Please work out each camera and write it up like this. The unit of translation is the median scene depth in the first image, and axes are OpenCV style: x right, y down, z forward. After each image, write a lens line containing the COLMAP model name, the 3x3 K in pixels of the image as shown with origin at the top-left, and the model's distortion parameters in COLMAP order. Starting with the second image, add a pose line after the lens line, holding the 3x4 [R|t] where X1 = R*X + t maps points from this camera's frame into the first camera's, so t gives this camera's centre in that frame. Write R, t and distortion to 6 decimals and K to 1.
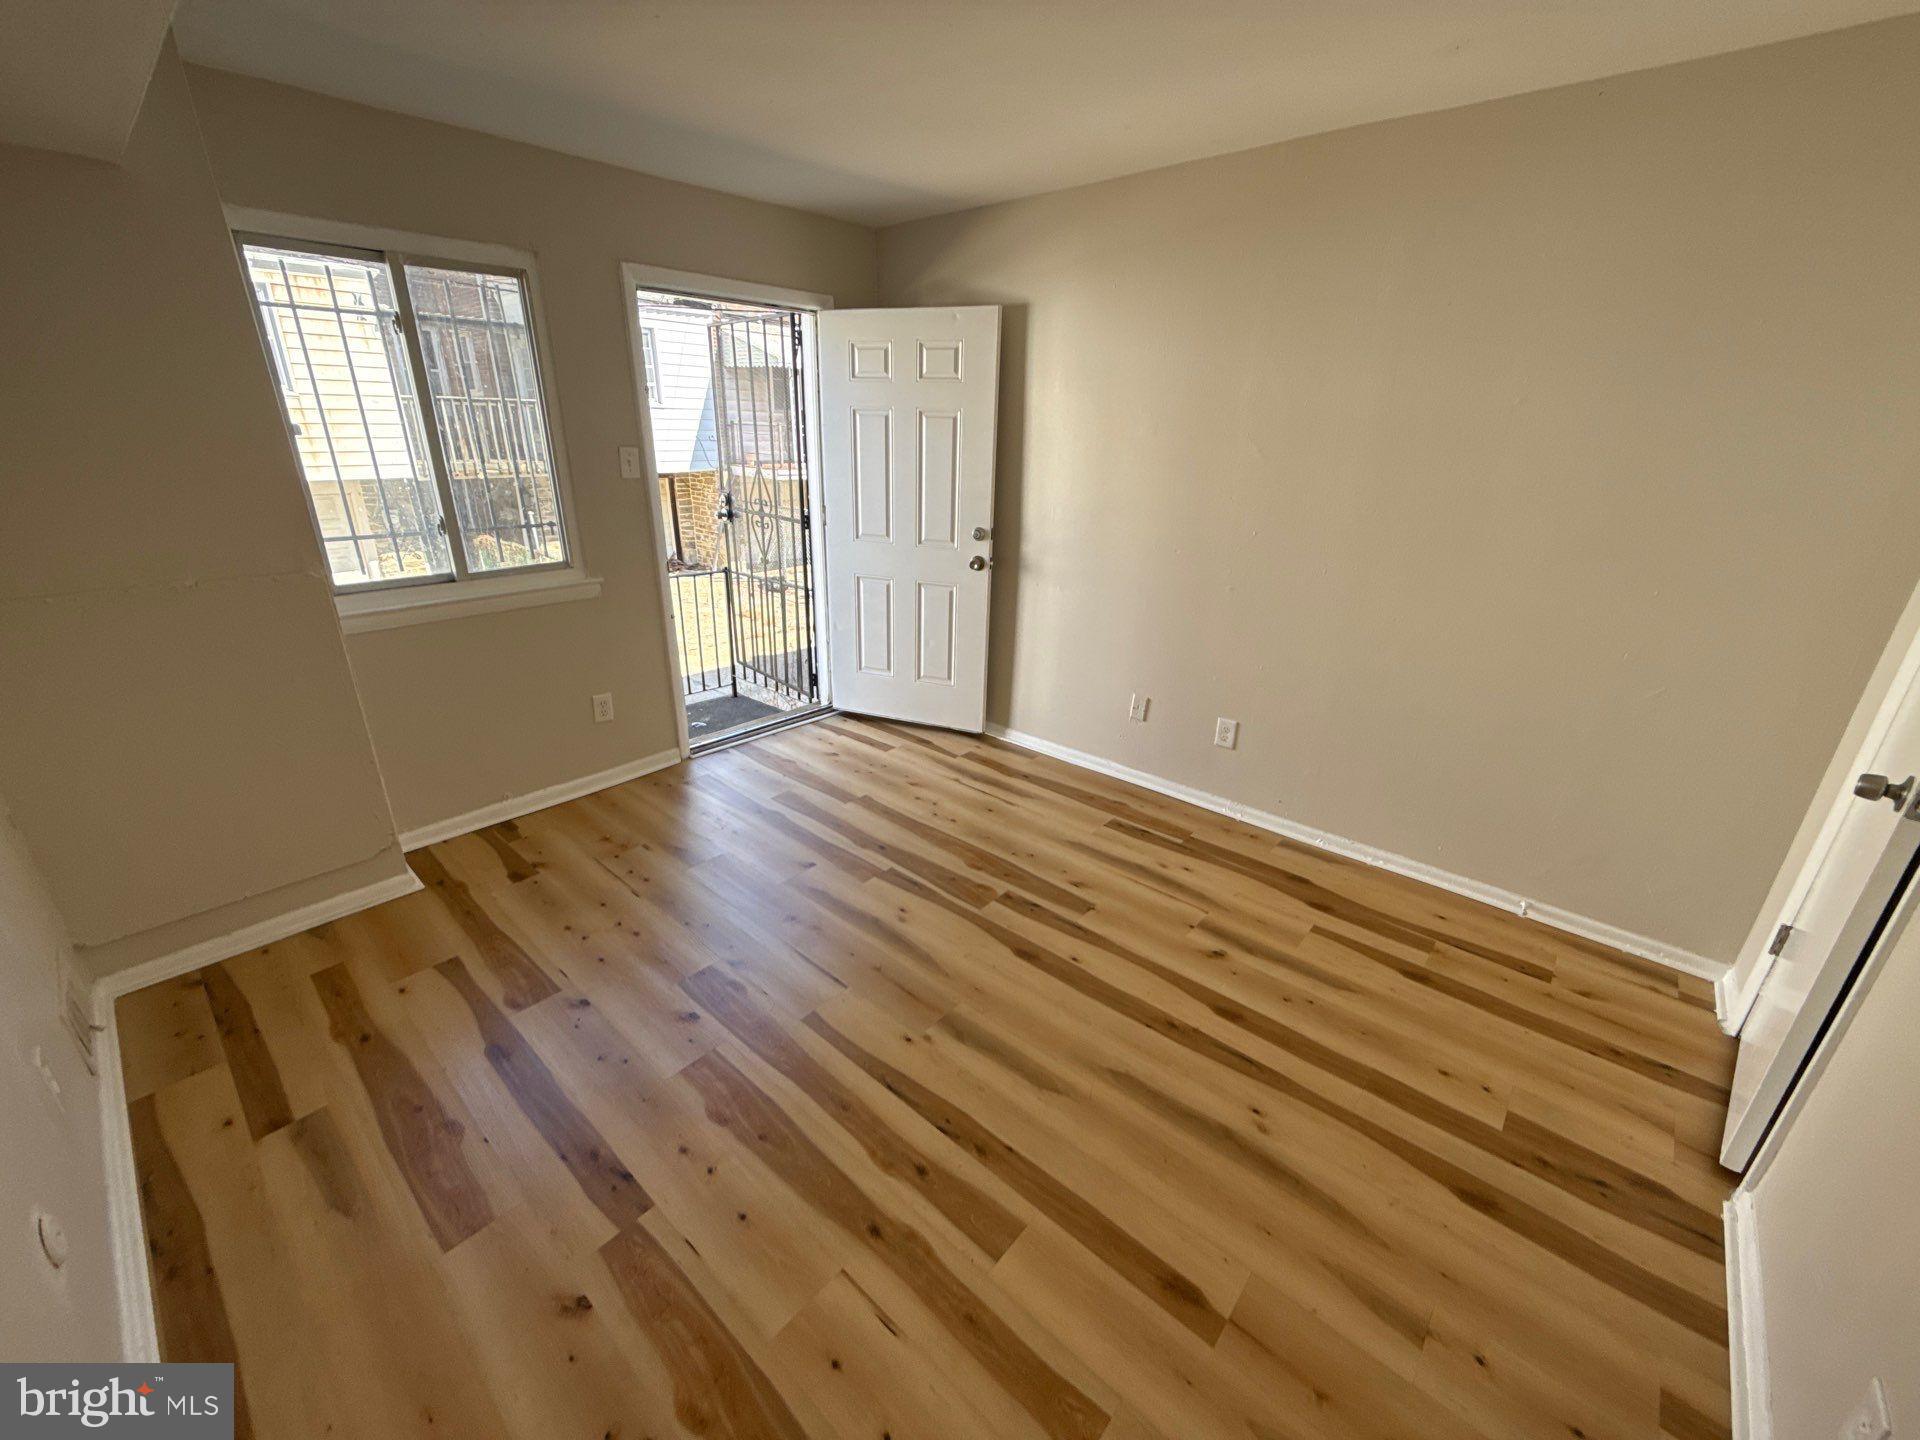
lens RADIAL K [[764.2, 0, 955.3], [0, 764.2, 722.5], [0, 0, 1]] dist [-0.001206, 0.000541]
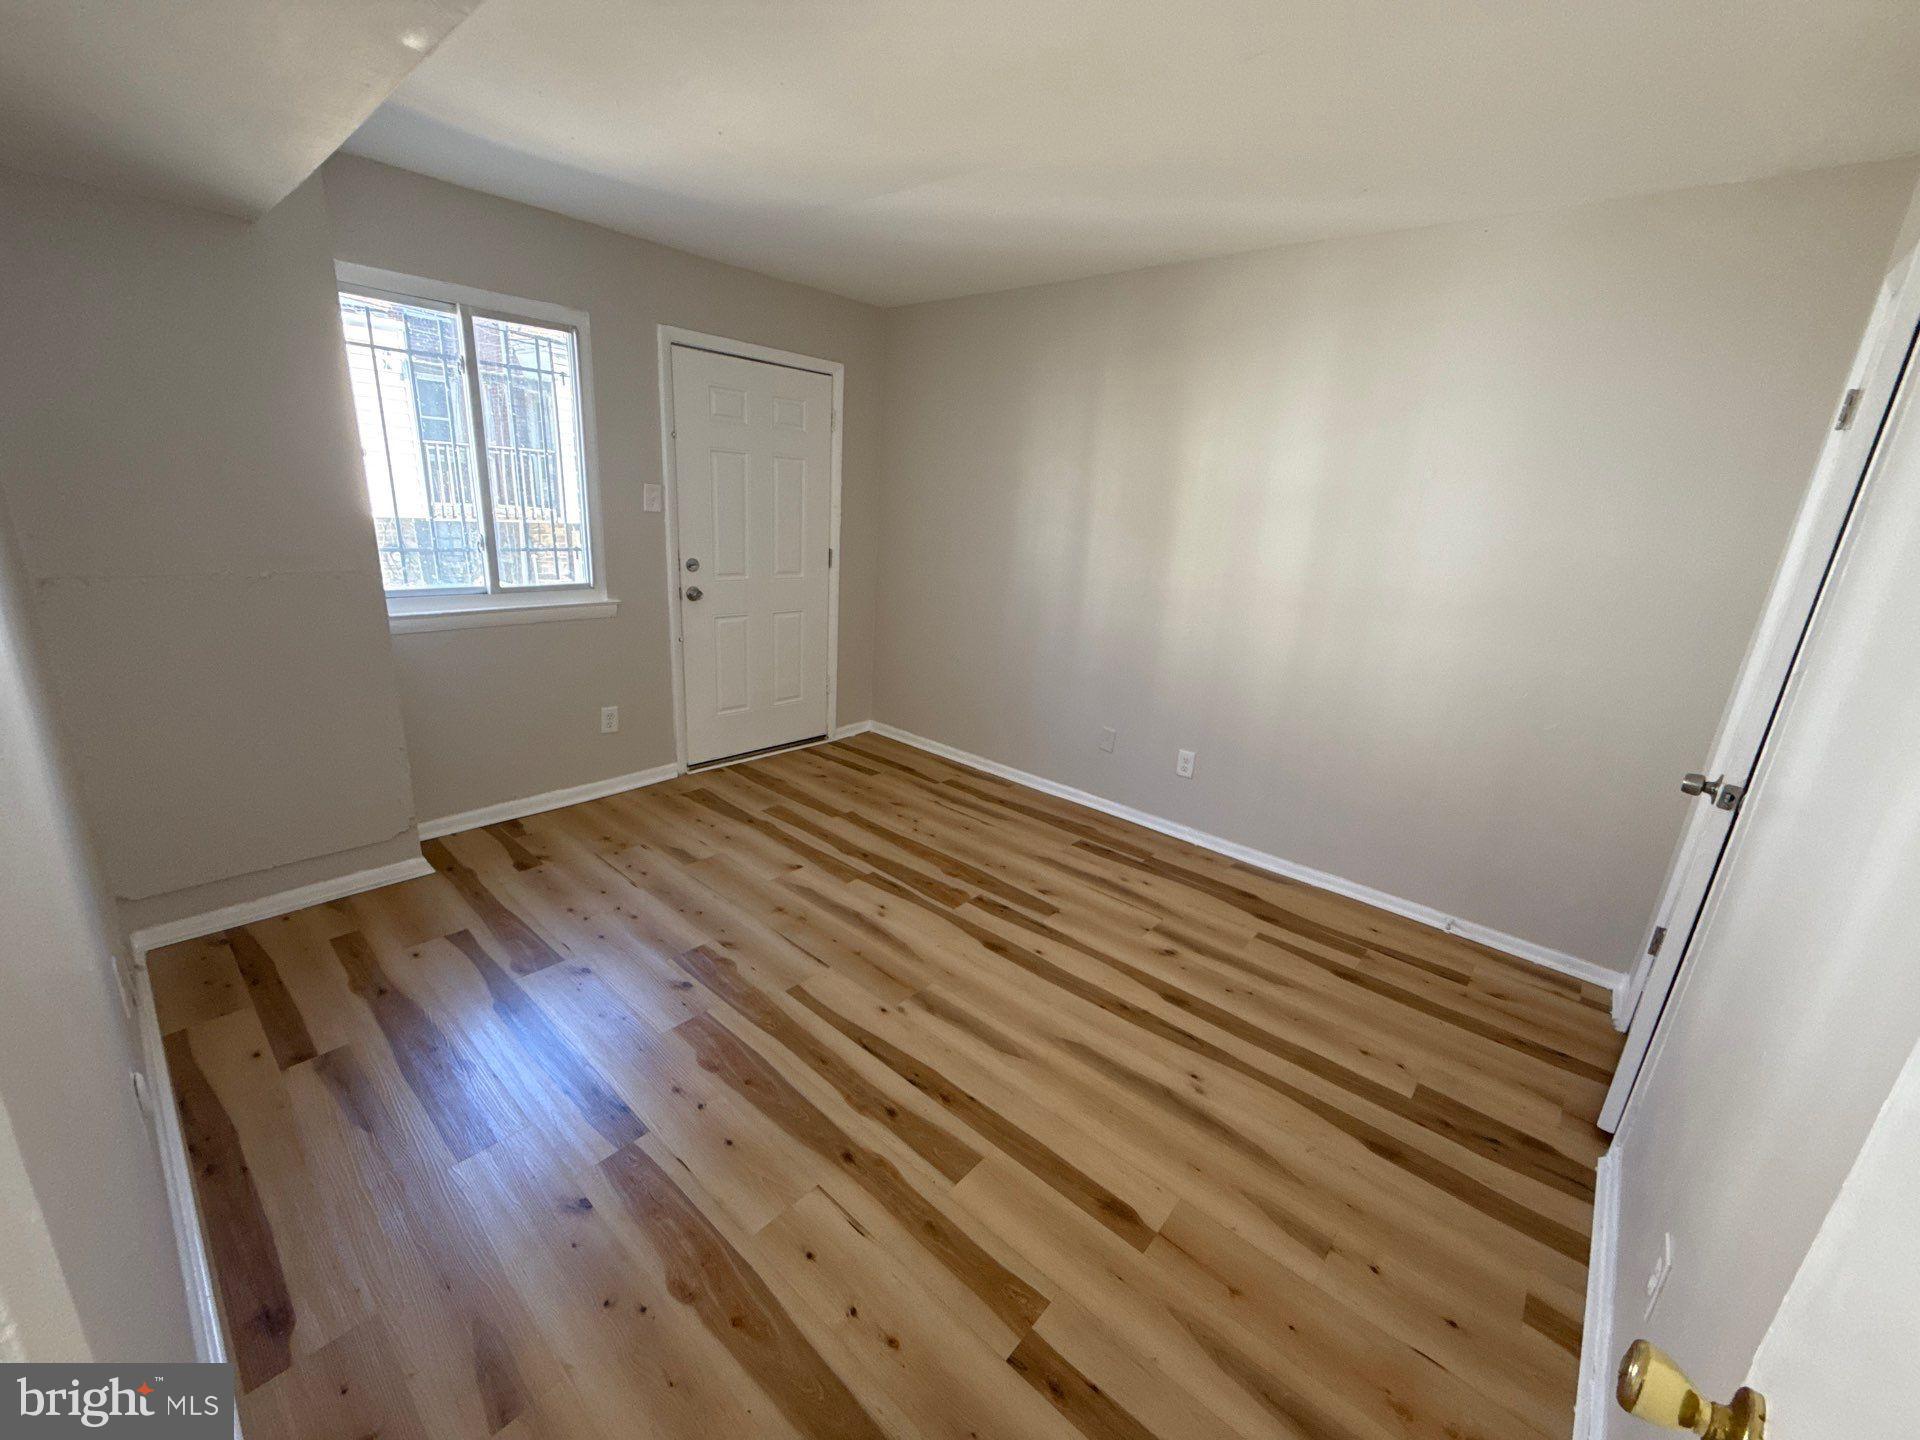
lens RADIAL K [[764.2, 0, 958.9], [0, 764.2, 724.1], [0, 0, 1]] dist [-0.001206, 0.000541]
pose [[0.999047, 0.036611, 0.023767, 0.005277], [-0.034522, 0.995949, -0.083031, 0.092384], [-0.026711, 0.082131, 0.996264, -0.127917]]
